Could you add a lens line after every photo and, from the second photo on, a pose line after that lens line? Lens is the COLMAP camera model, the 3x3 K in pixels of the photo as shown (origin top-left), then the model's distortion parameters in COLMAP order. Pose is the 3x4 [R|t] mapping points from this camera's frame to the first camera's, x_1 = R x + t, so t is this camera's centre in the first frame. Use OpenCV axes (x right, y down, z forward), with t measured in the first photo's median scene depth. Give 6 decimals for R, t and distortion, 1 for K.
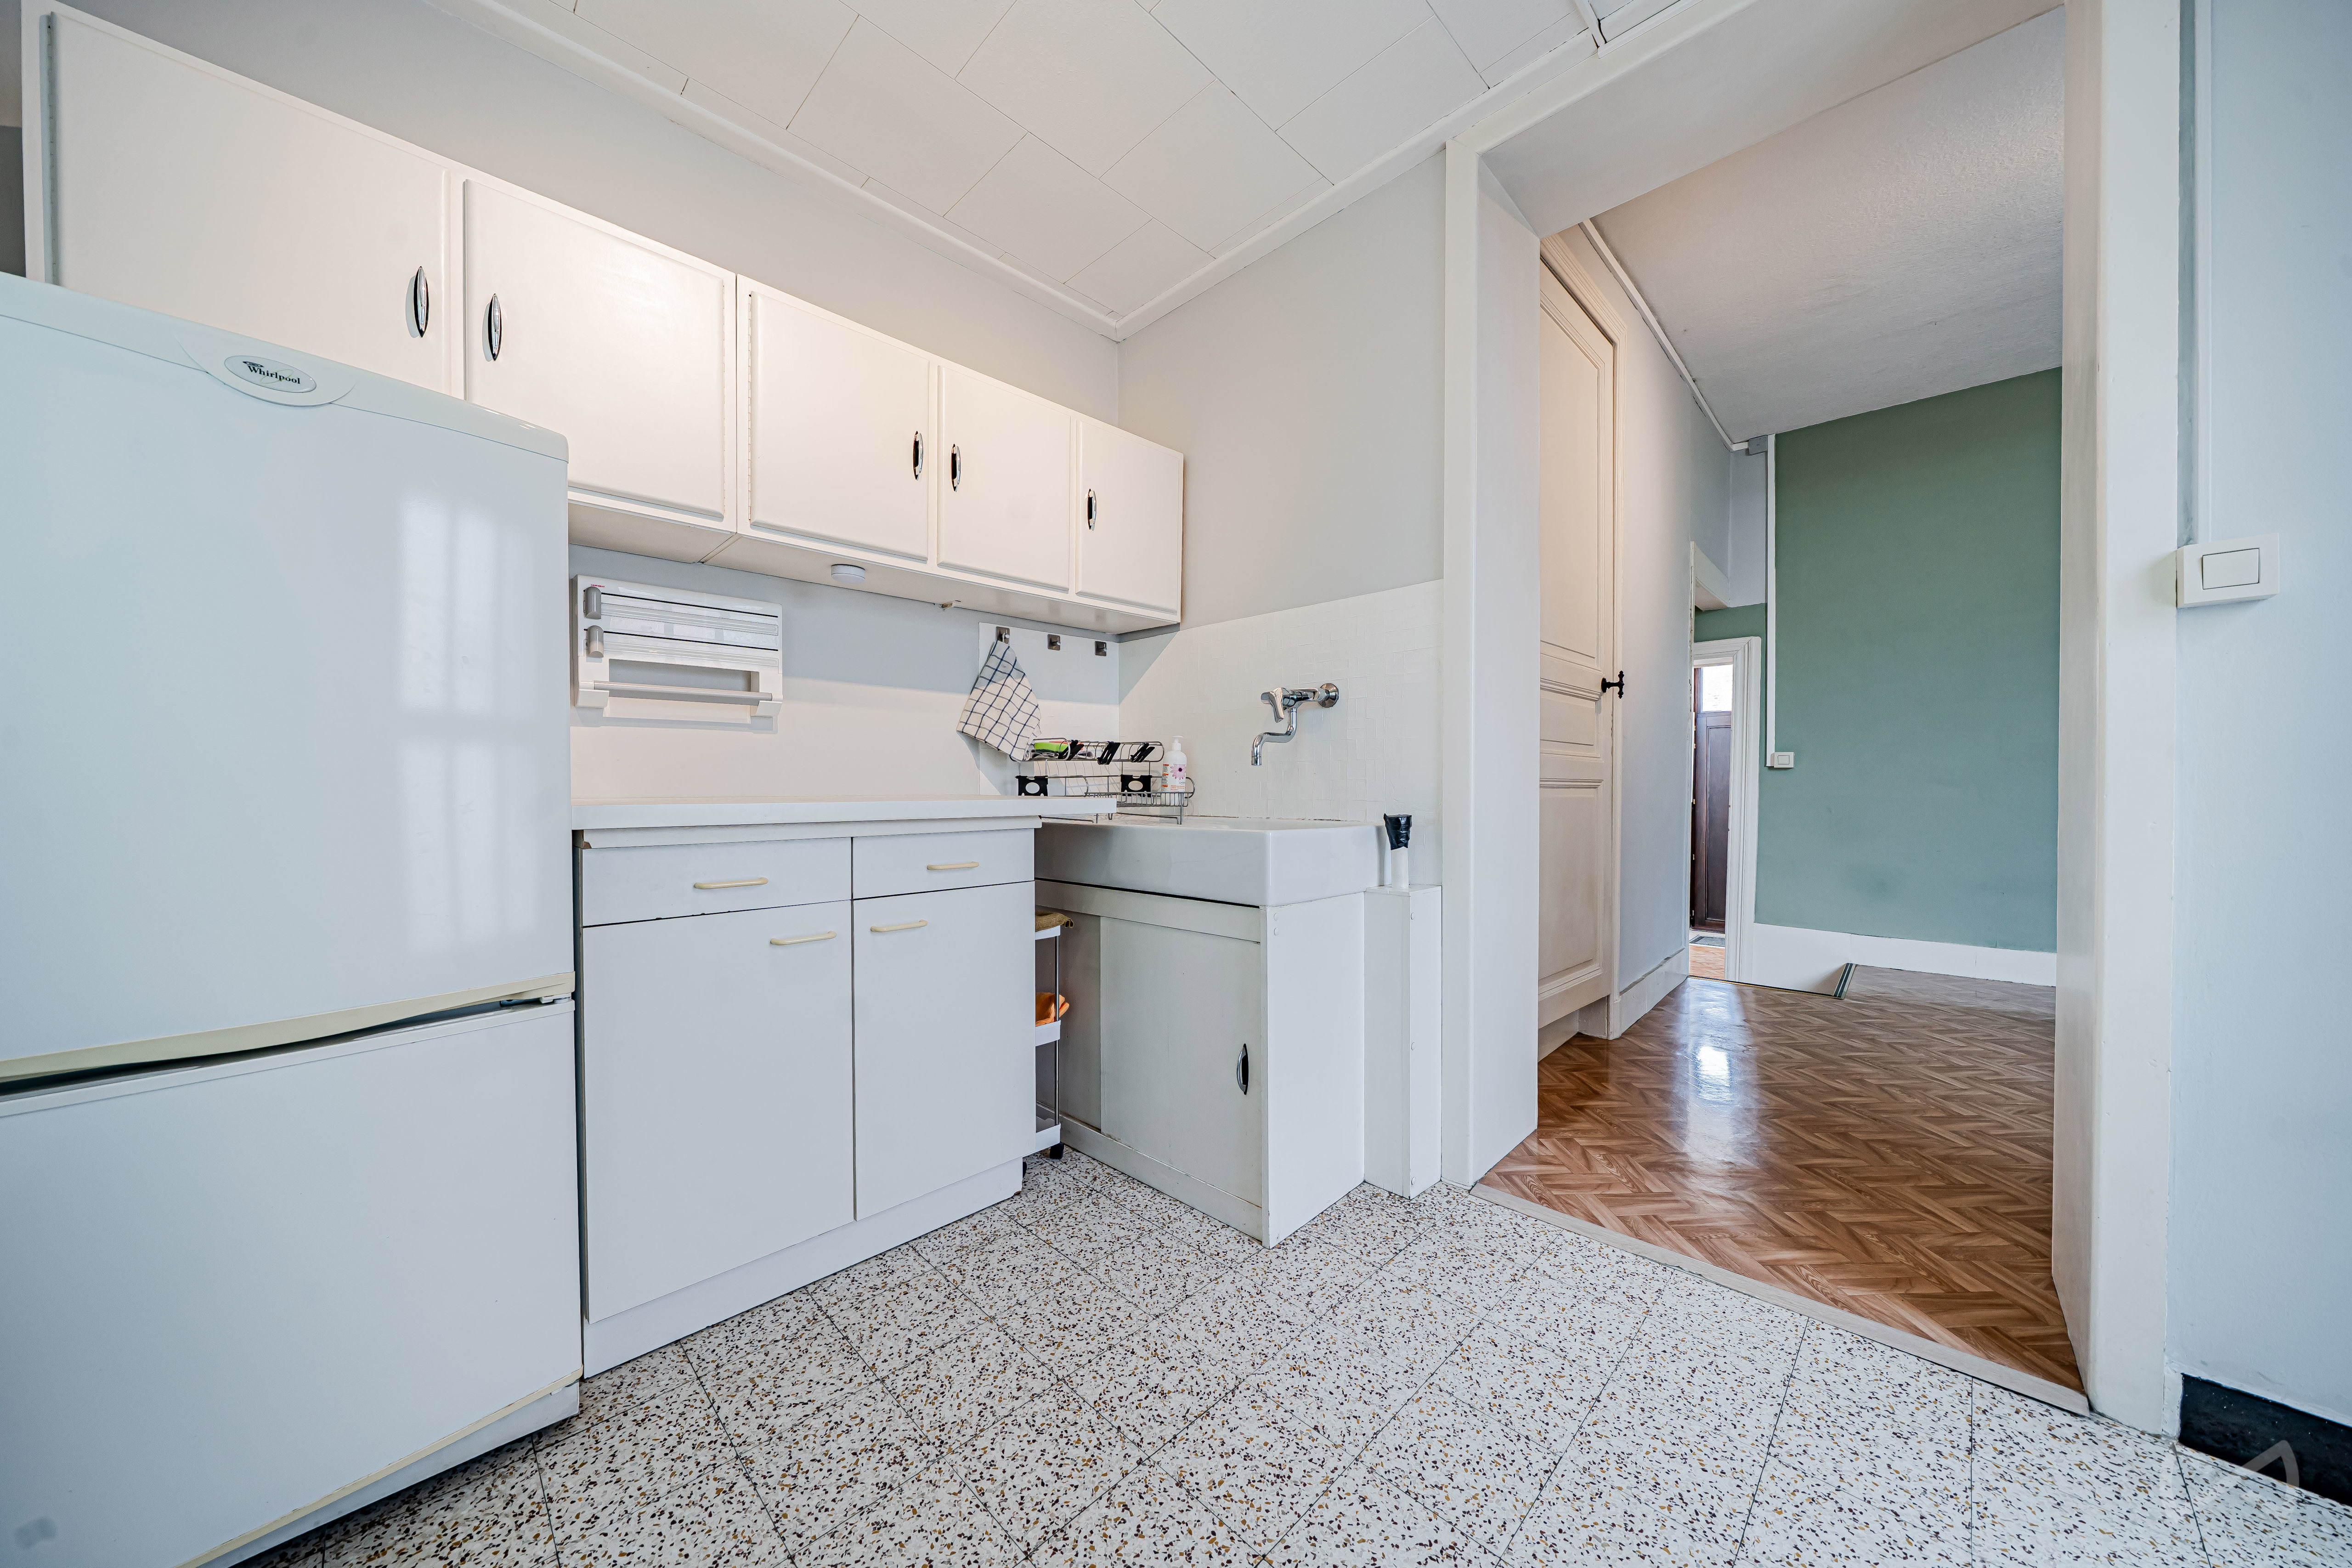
lens RADIAL K [[797.9, 0, 1174.6], [0, 797.9, 792.6], [0, 0, 1]] dist [-0.000031, -0.000347]
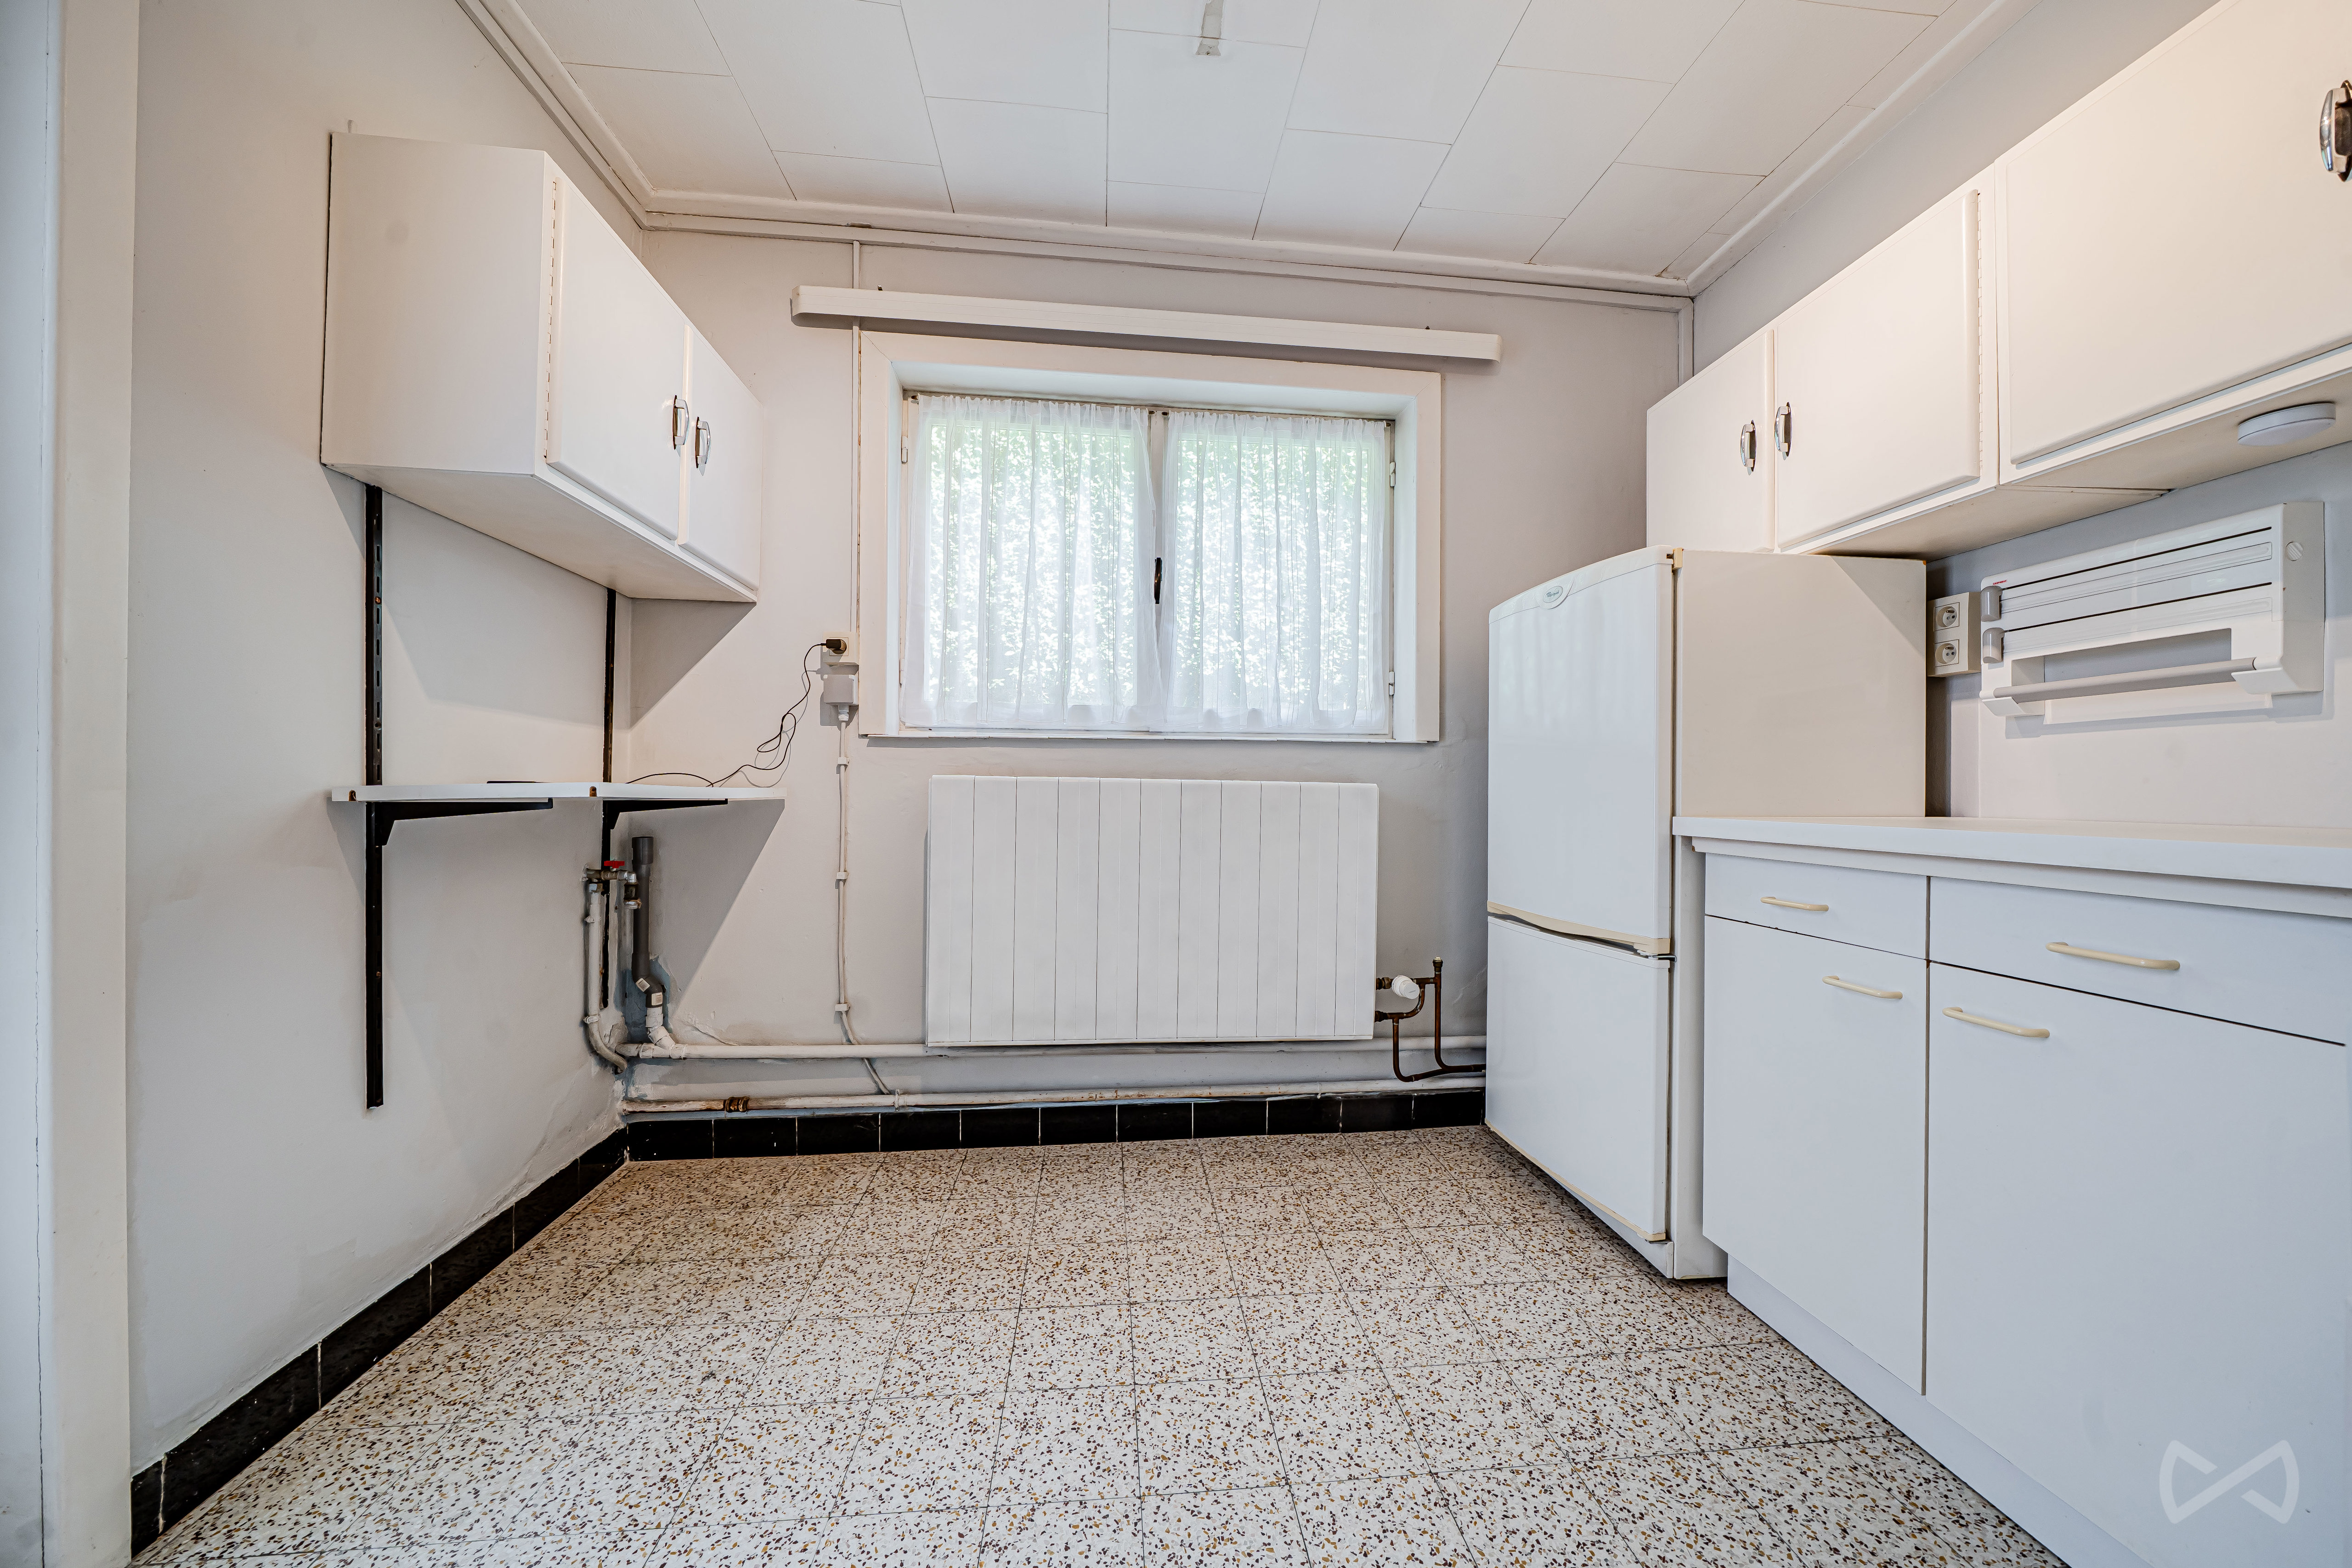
lens RADIAL K [[797.9, 0, 1174.6], [0, 797.9, 792.6], [0, 0, 1]] dist [-0.000031, -0.000347]
pose [[-0.638327, -0.003405, -0.769758, 0.611393], [-0.014818, 0.999859, 0.007865, -0.016642], [0.769623, 0.016426, -0.638288, 0.932260]]
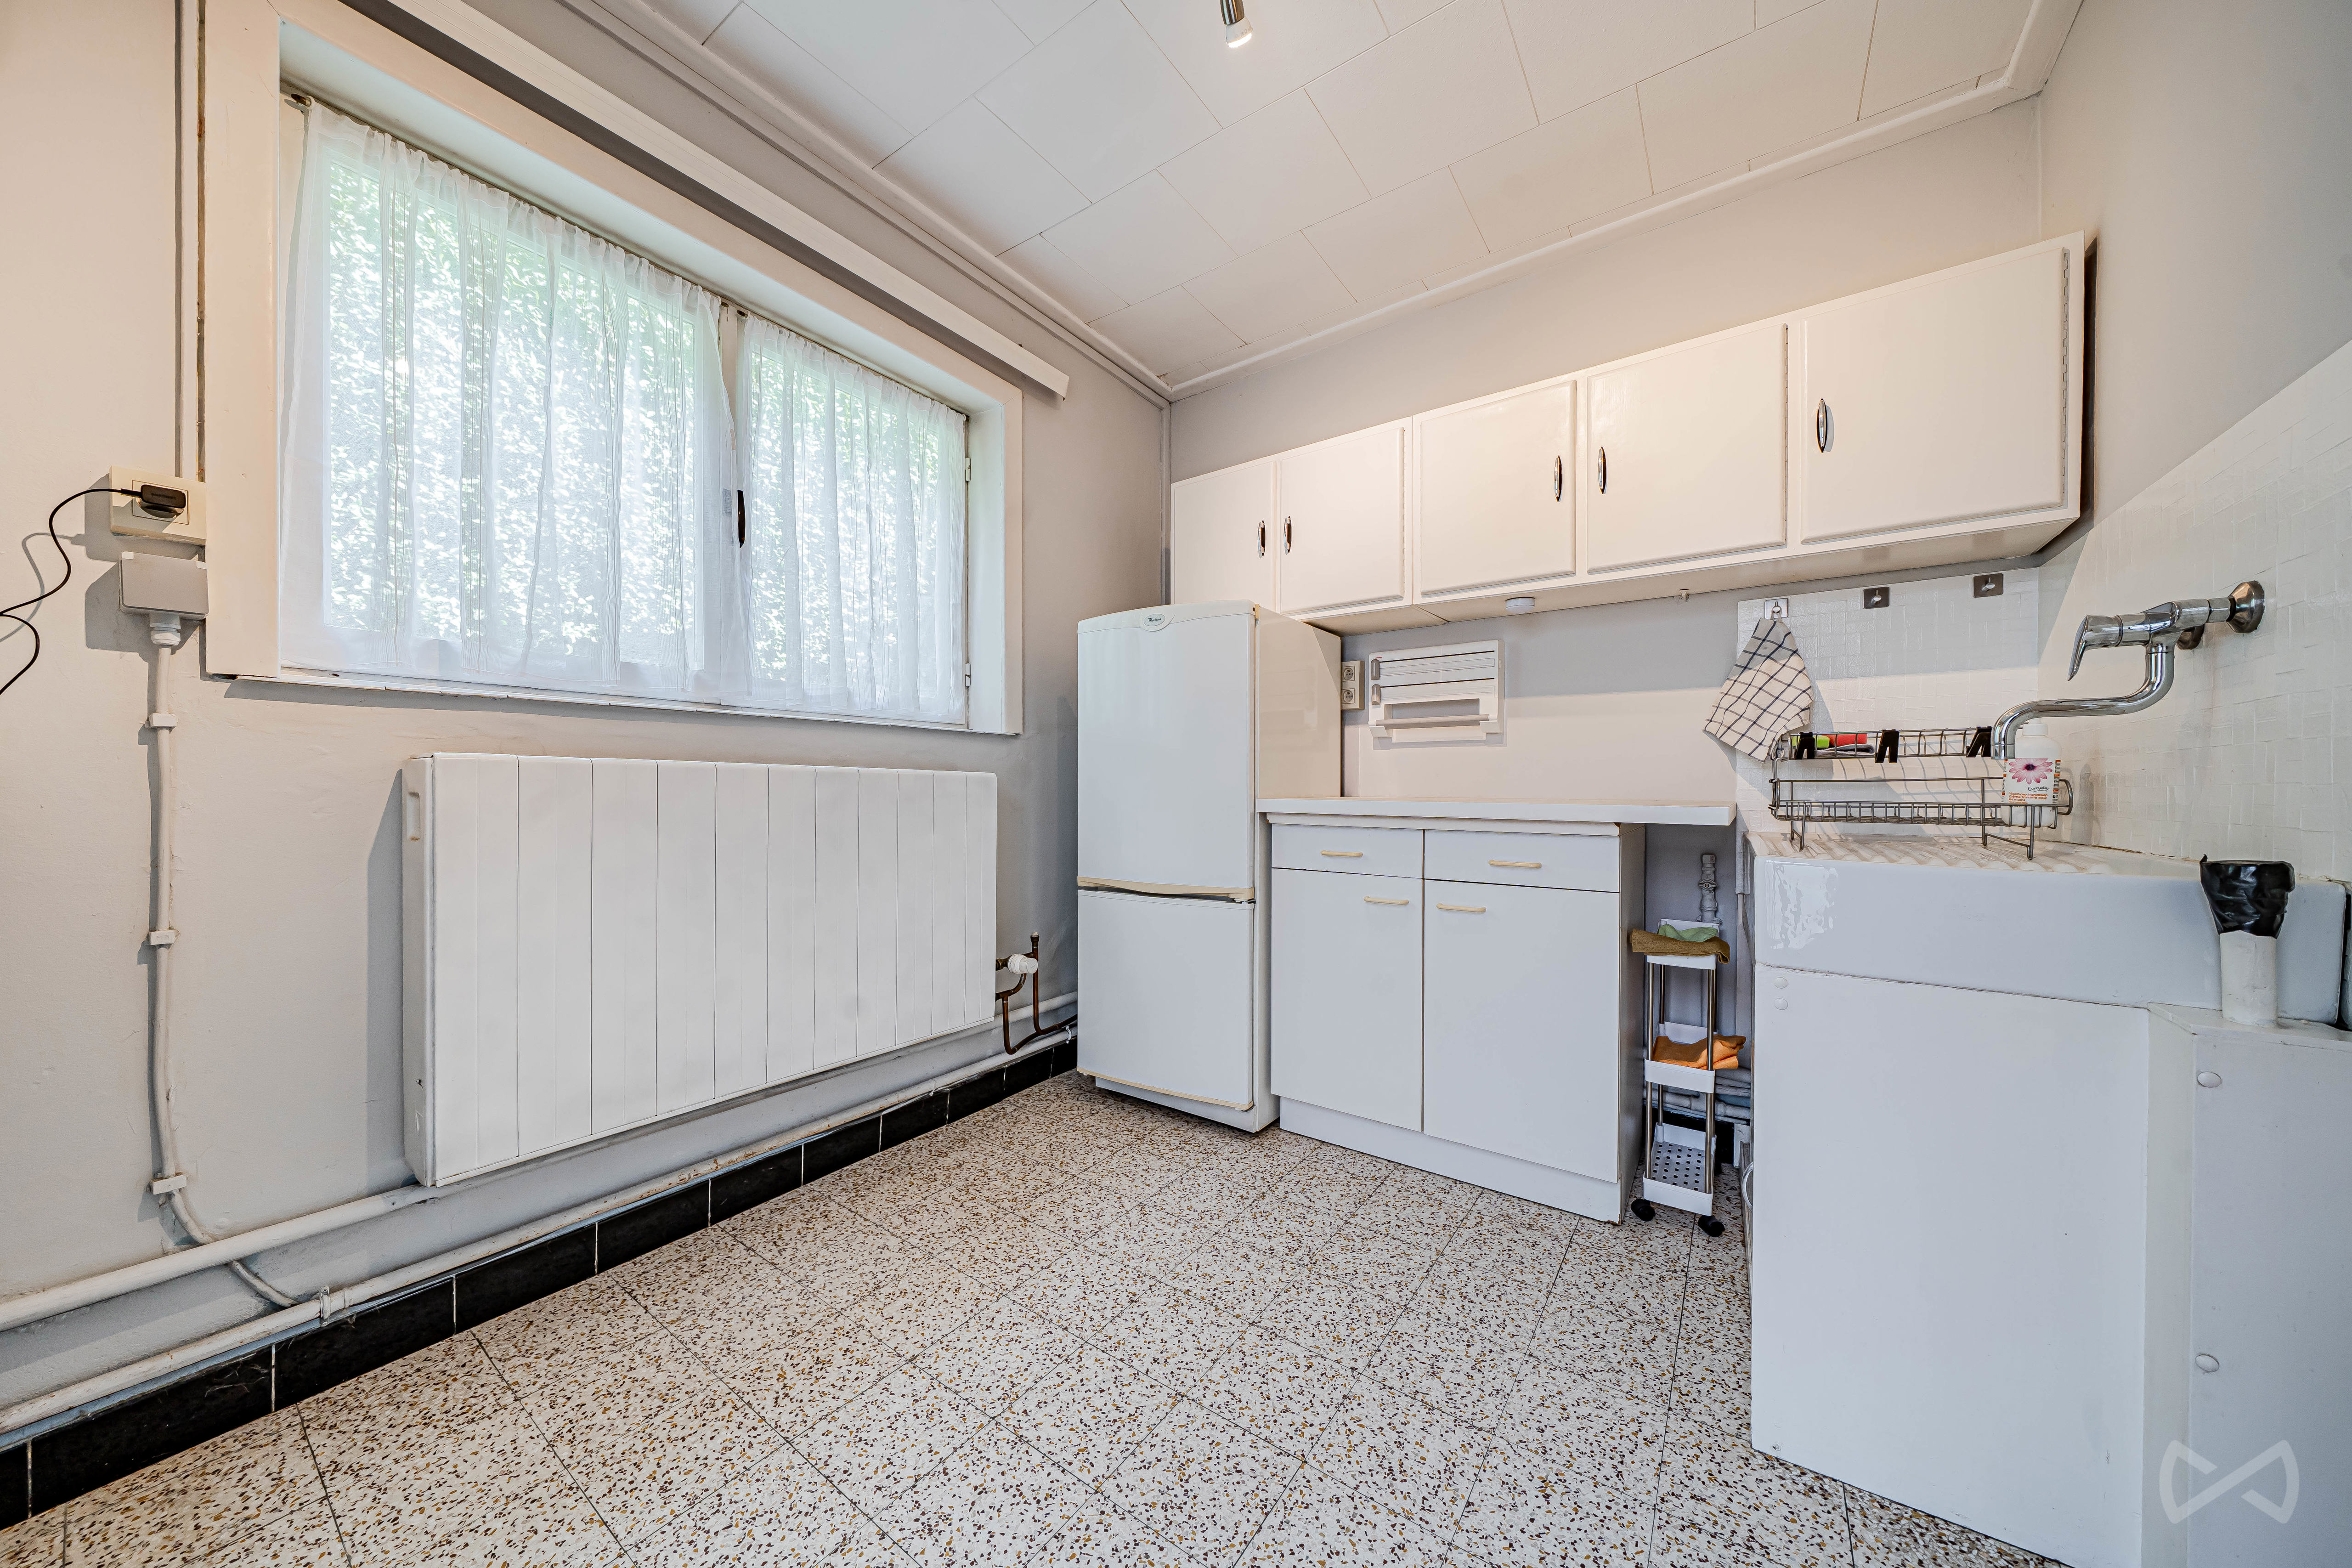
lens RADIAL K [[797.9, 0, 1174.6], [0, 797.9, 792.6], [0, 0, 1]] dist [-0.000031, -0.000347]
pose [[0.160230, 0.008741, -0.987041, 0.785487], [-0.015118, 0.999865, 0.006401, -0.005129], [0.986964, 0.013897, 0.160340, 0.402839]]
